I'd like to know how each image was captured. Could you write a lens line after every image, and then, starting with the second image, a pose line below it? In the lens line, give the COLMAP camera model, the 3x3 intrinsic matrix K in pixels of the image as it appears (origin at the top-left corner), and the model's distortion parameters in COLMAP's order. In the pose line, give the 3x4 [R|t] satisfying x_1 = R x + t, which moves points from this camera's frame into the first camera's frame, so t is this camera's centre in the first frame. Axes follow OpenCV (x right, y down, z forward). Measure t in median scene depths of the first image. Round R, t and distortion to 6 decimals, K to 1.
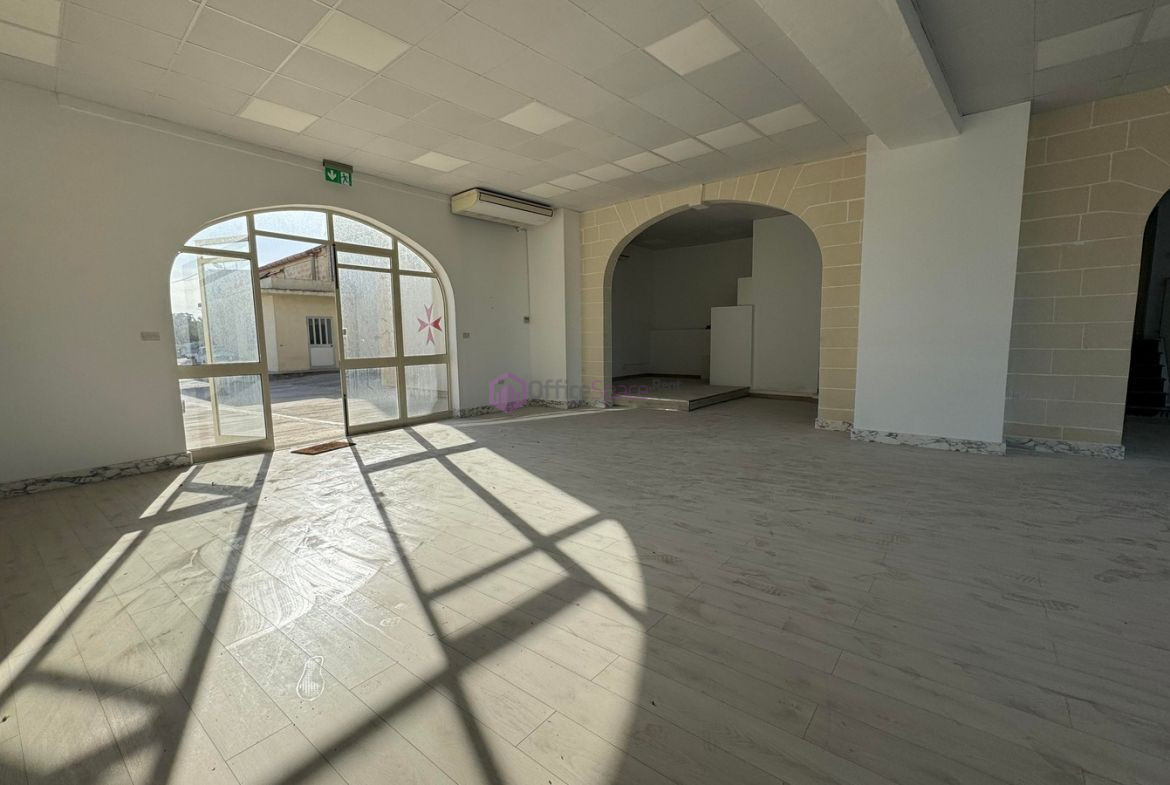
lens RADIAL K [[497.2, 0, 585.1], [0, 497.2, 394.3], [0, 0, 1]] dist [-0.000779, -0.000458]
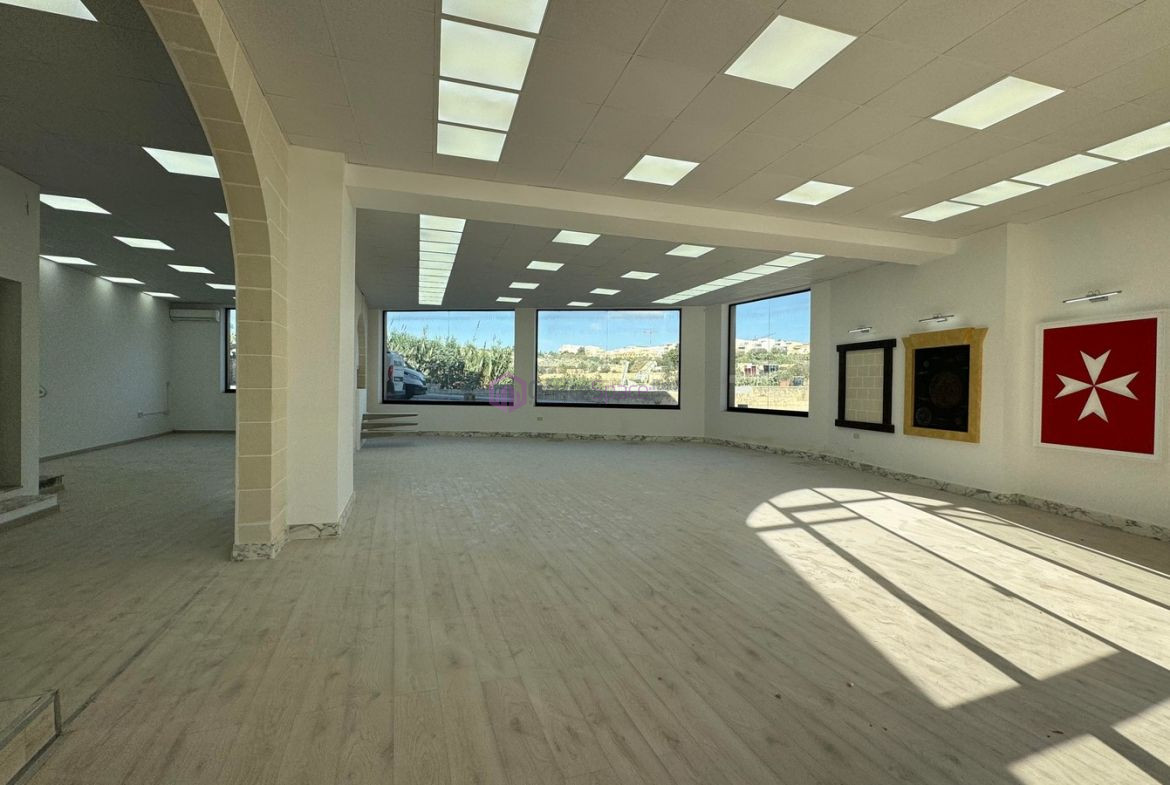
lens RADIAL K [[497.2, 0, 585.1], [0, 497.2, 394.3], [0, 0, 1]] dist [-0.000779, -0.000458]
pose [[-0.858442, -0.006735, 0.512867, -0.177152], [0.057573, 0.992329, 0.109398, -0.194387], [-0.509669, 0.123439, -0.851469, 1.496086]]
